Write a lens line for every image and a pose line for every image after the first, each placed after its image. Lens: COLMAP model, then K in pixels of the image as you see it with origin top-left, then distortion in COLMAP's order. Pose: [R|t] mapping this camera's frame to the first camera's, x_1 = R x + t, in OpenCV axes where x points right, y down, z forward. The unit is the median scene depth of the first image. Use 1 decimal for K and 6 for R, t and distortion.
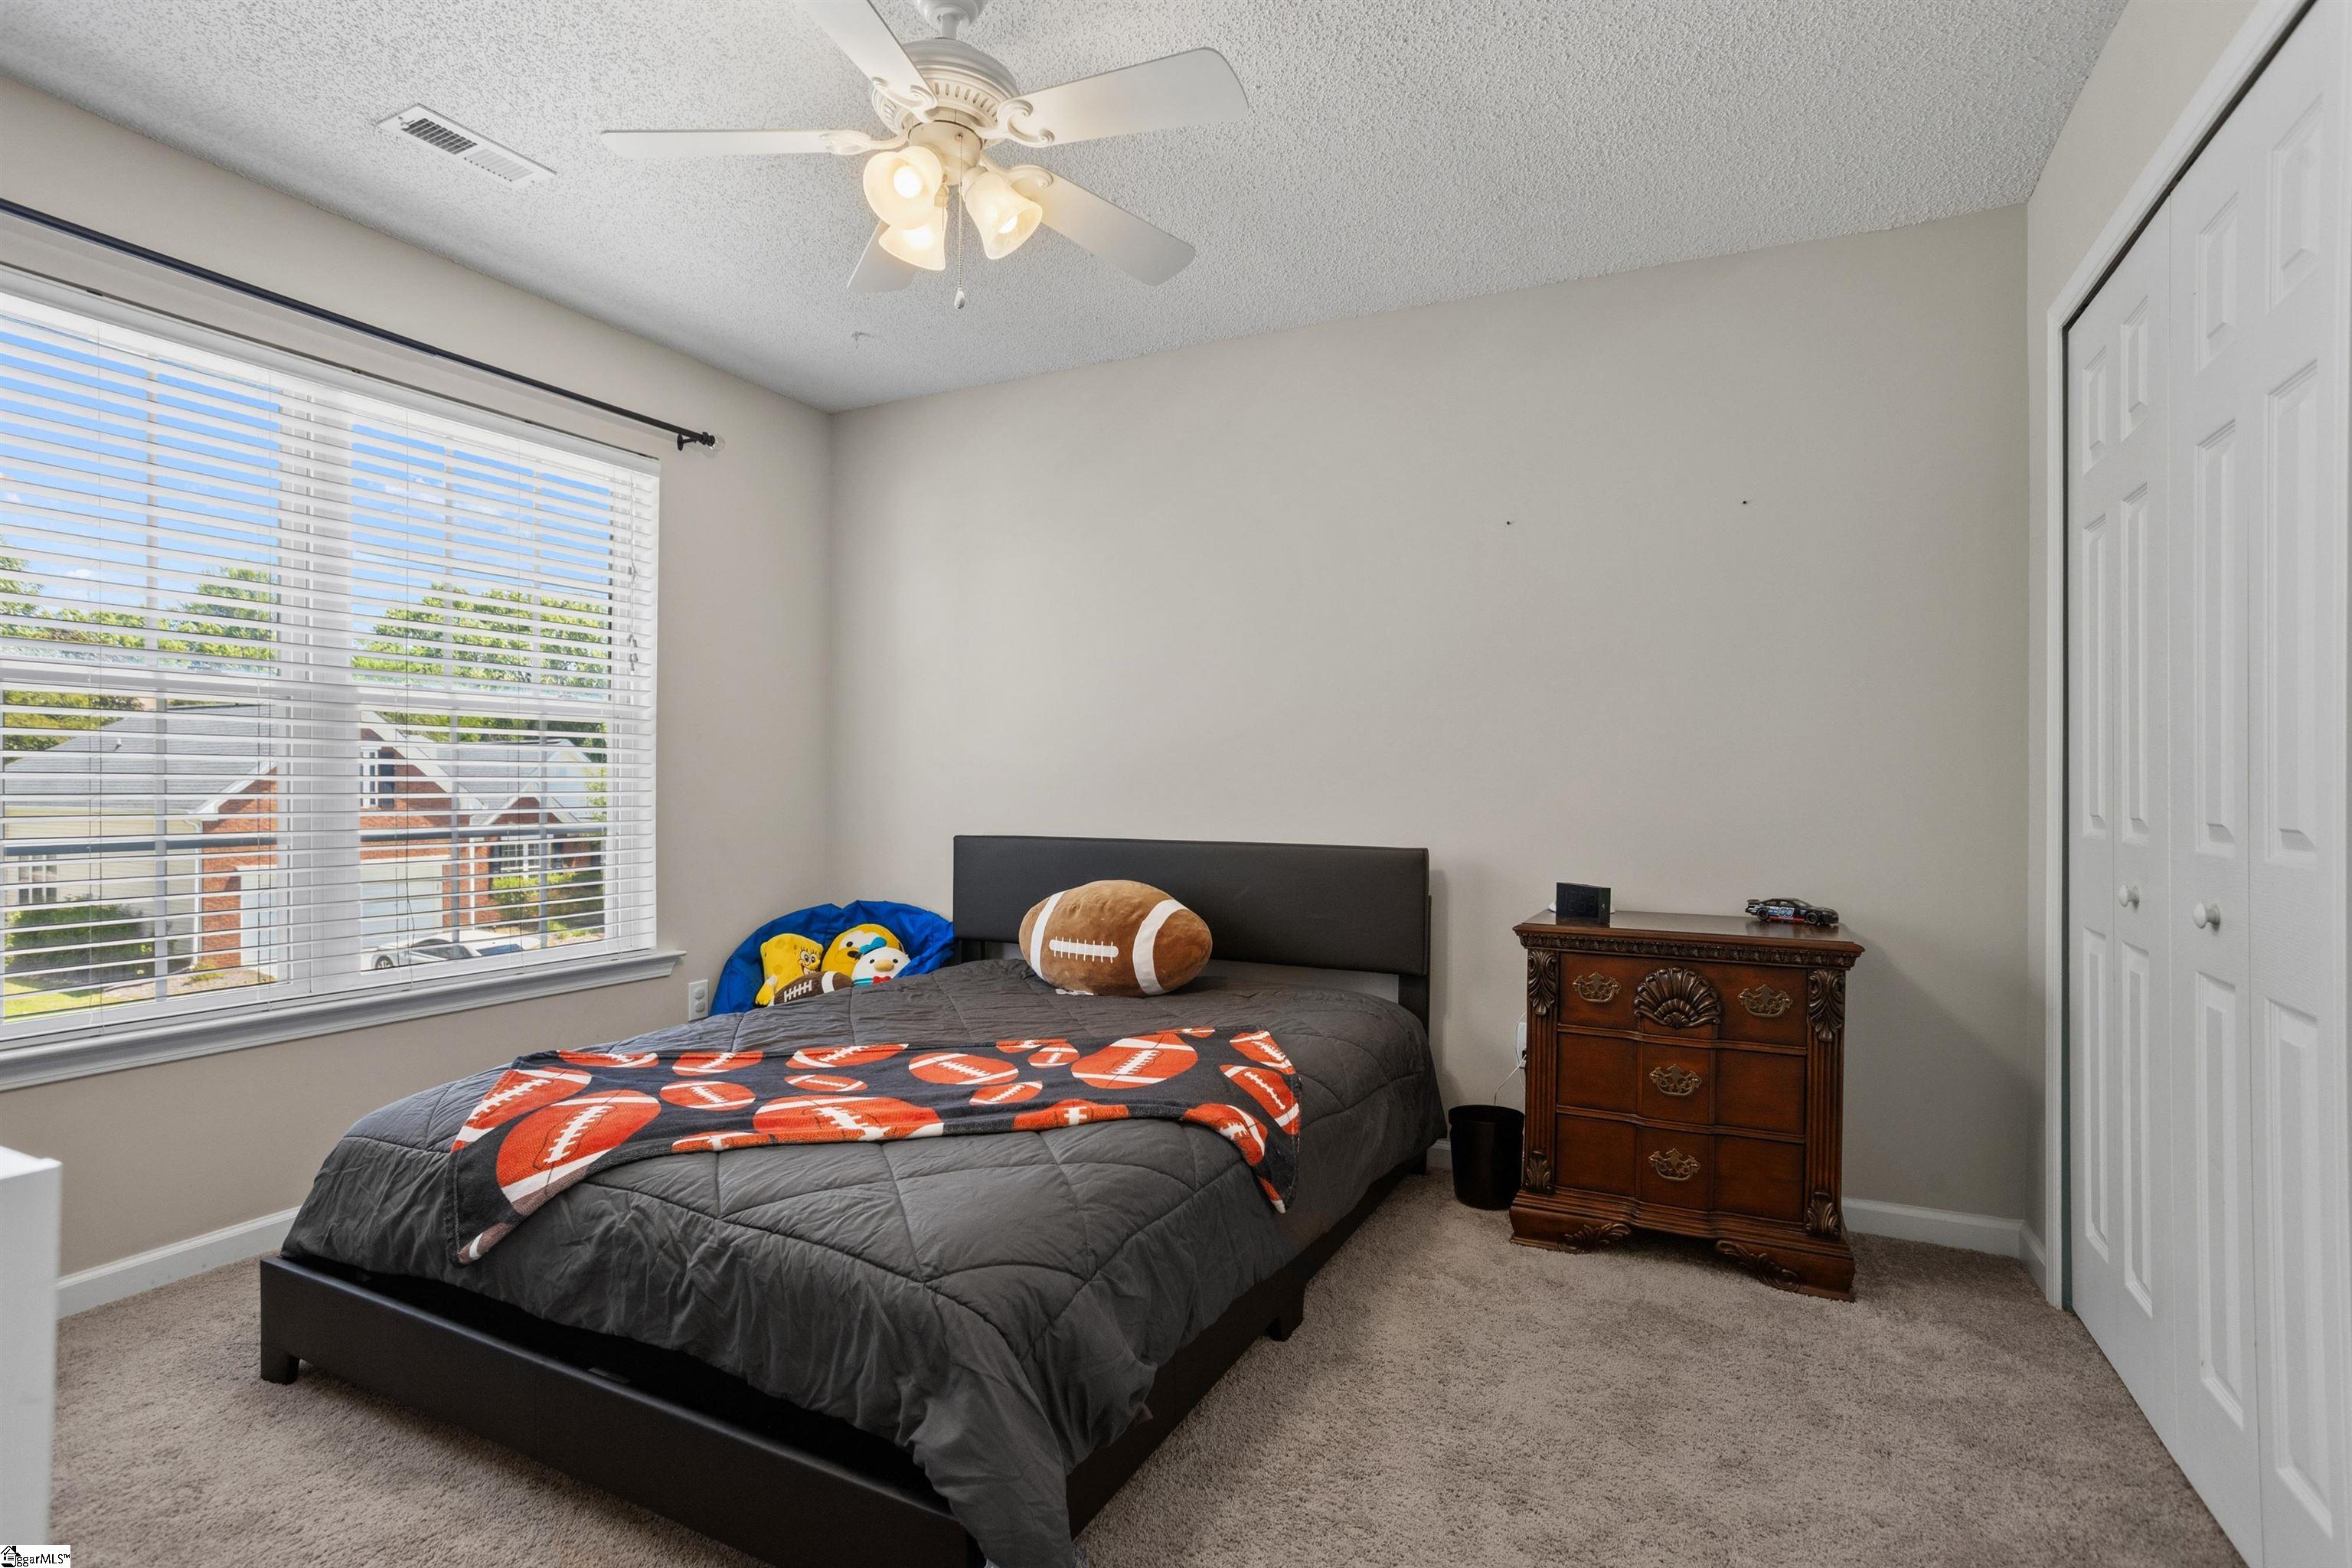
lens RADIAL K [[1162.9, 0, 1161.4], [0, 1162.9, 790.0], [0, 0, 1]] dist [0.005485, 0.001754]
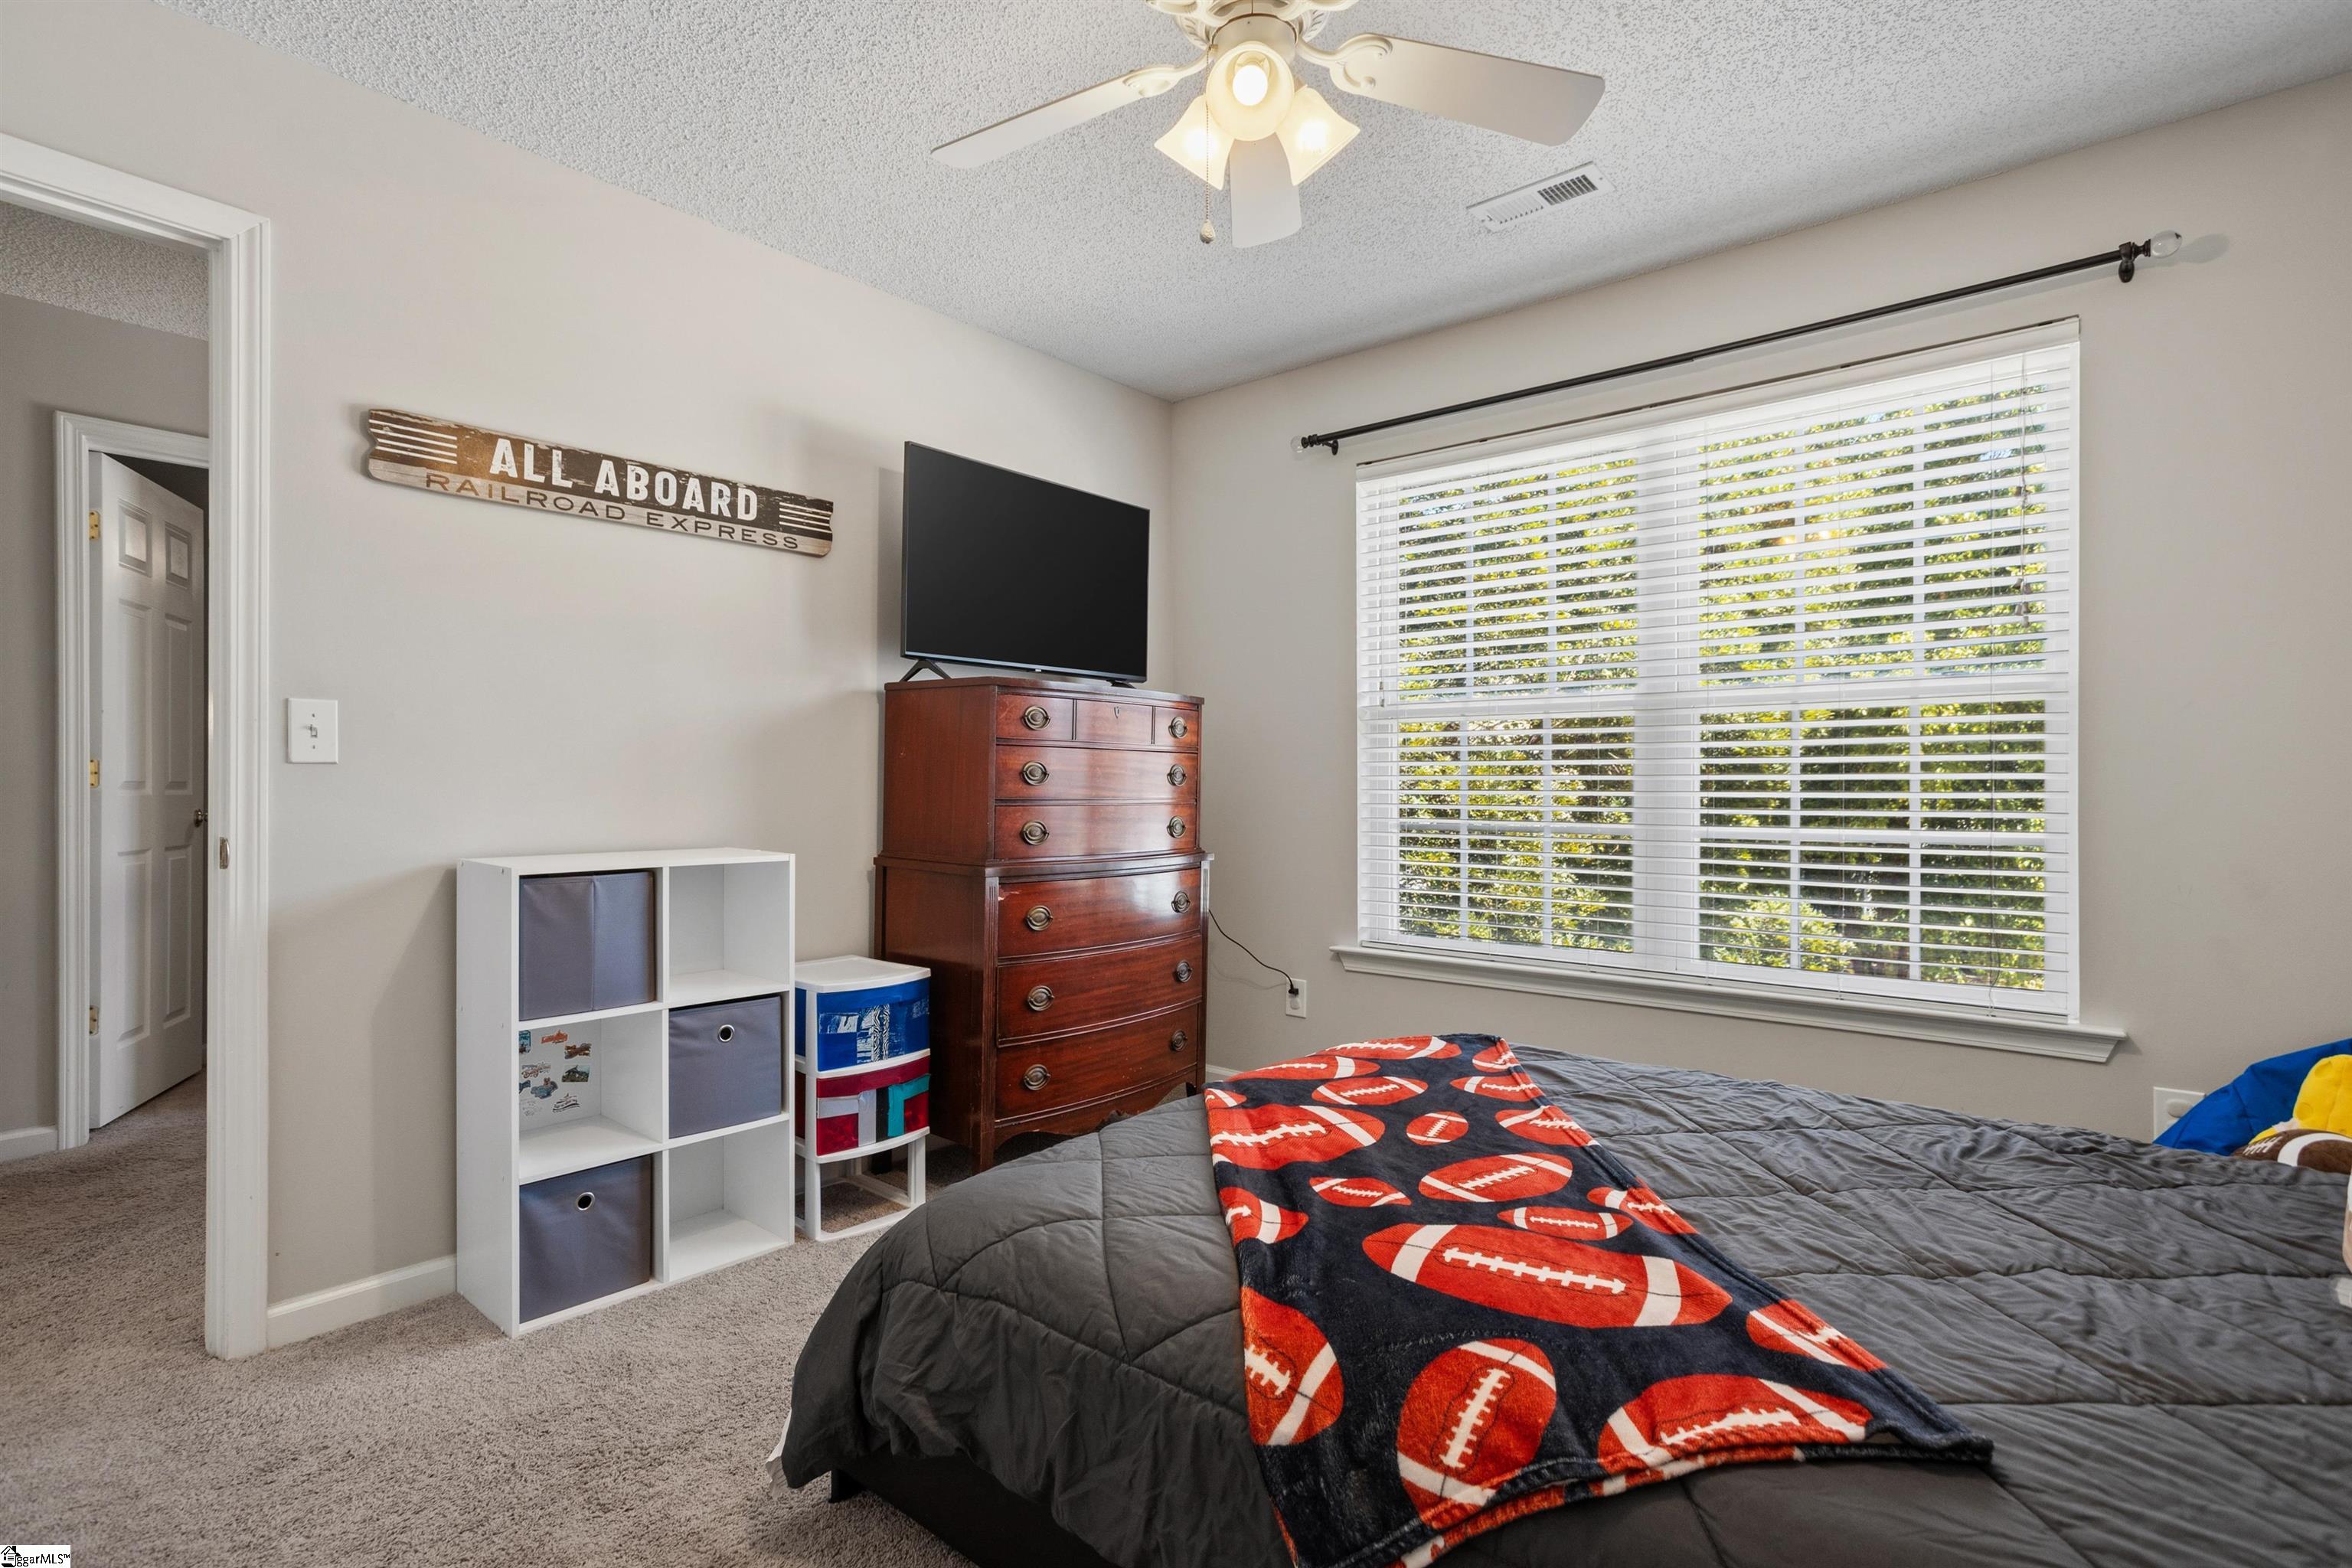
lens RADIAL K [[1162.9, 0, 1163.1], [0, 1162.9, 772.3], [0, 0, 1]] dist [0.005485, 0.001754]
pose [[-0.235638, -0.014907, -0.971726, 0.526489], [-0.005641, 0.999886, -0.013971, 0.003457], [0.971824, 0.002190, -0.235696, 0.894036]]
